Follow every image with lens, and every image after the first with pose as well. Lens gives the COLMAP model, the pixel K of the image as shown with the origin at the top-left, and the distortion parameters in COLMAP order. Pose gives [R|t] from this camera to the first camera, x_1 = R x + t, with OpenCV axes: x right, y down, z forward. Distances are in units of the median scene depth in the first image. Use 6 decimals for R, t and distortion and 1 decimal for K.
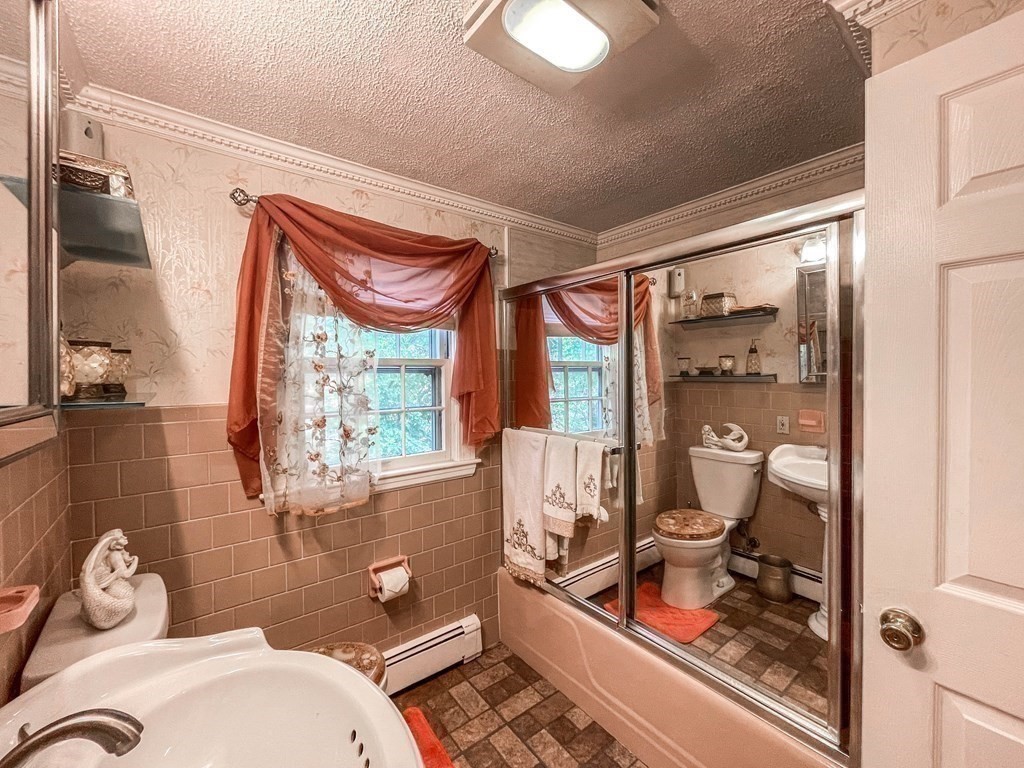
lens RADIAL K [[405.2, 0, 512.0], [0, 405.2, 384.0], [0, 0, 1]] dist [-0.001853, -0.000419]
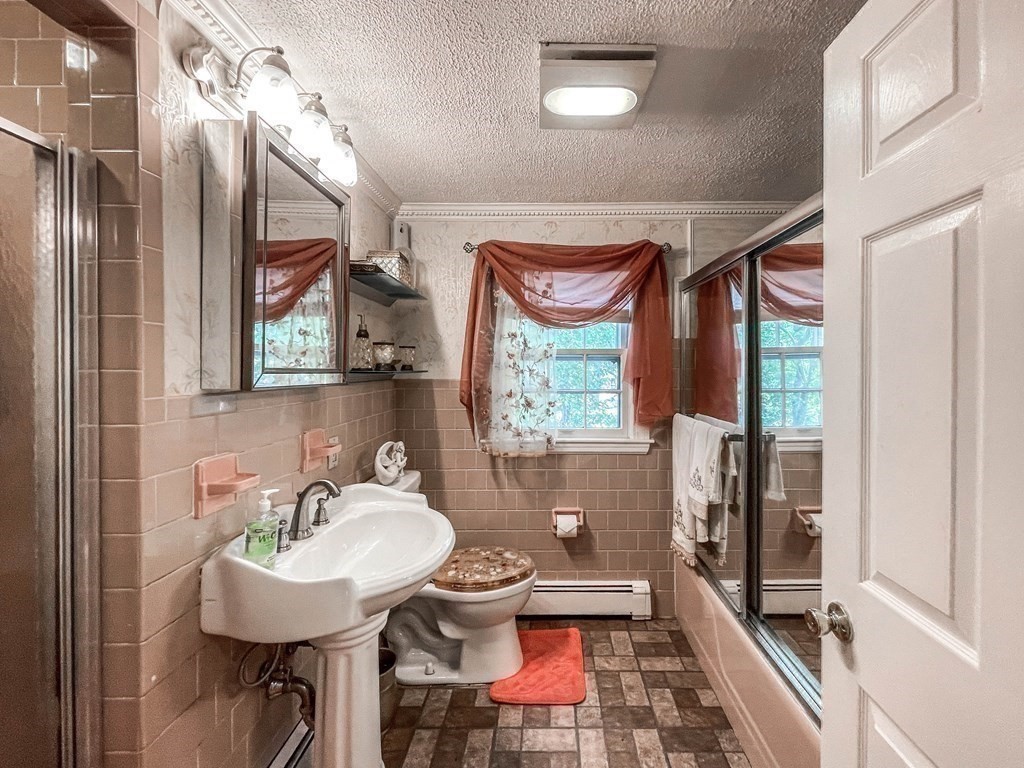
lens RADIAL K [[422.4, 0, 549.7], [0, 422.4, 377.2], [0, 0, 1]] dist [-0.000402, -0.000308]
pose [[0.796128, 0.022415, -0.604713, 0.473004], [-0.021604, 0.999729, 0.008614, 0.016600], [0.604742, 0.006206, 0.796397, -0.093403]]
